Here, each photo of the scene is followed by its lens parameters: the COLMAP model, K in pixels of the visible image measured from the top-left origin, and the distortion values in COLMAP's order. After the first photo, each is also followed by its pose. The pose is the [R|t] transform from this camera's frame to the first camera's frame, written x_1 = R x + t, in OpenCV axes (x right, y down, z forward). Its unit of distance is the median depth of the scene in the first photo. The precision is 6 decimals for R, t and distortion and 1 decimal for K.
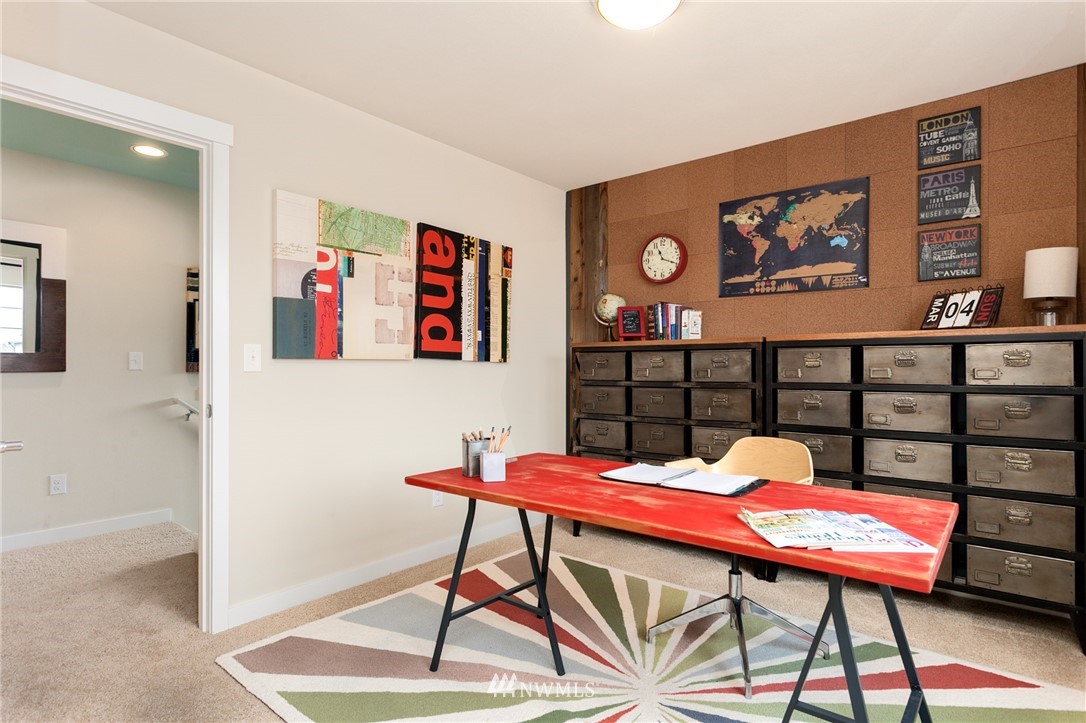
lens RADIAL K [[576.4, 0, 540.6], [0, 576.4, 367.2], [0, 0, 1]] dist [0.000741, 0.000202]
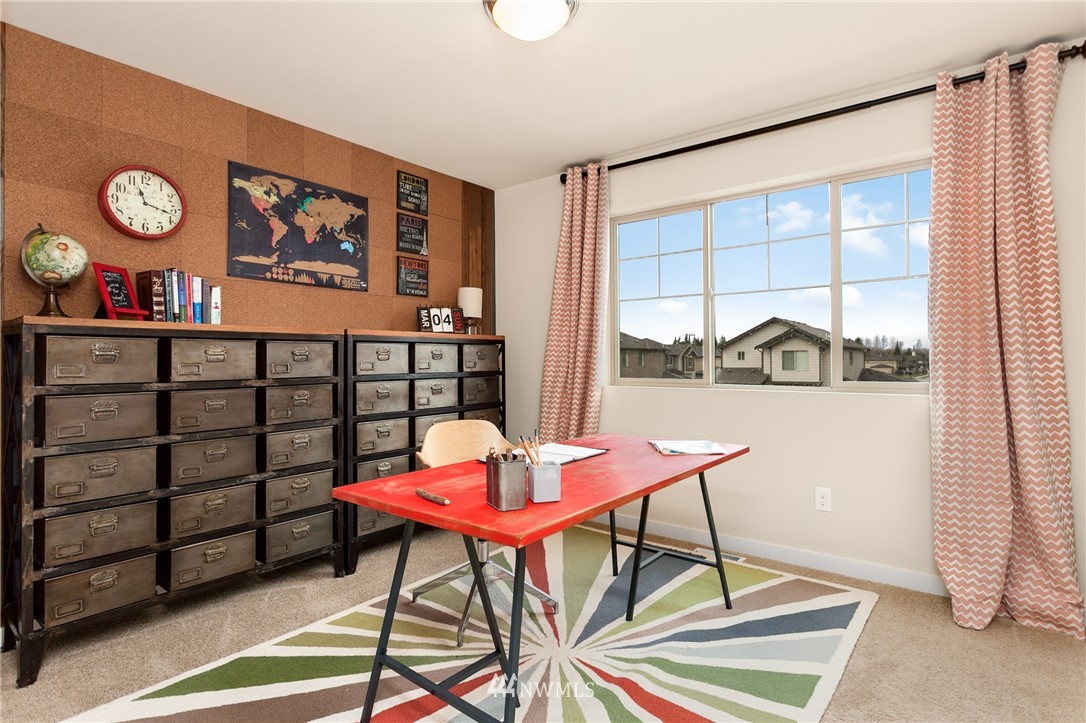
lens RADIAL K [[552.6, 0, 542.4], [0, 552.6, 356.3], [0, 0, 1]] dist [-0.000868, -0.000057]
pose [[-0.027034, 0.005796, 0.999618, -0.527721], [0.005772, 0.999967, -0.005642, 0.000058], [-0.999618, 0.005617, -0.027066, 0.631637]]
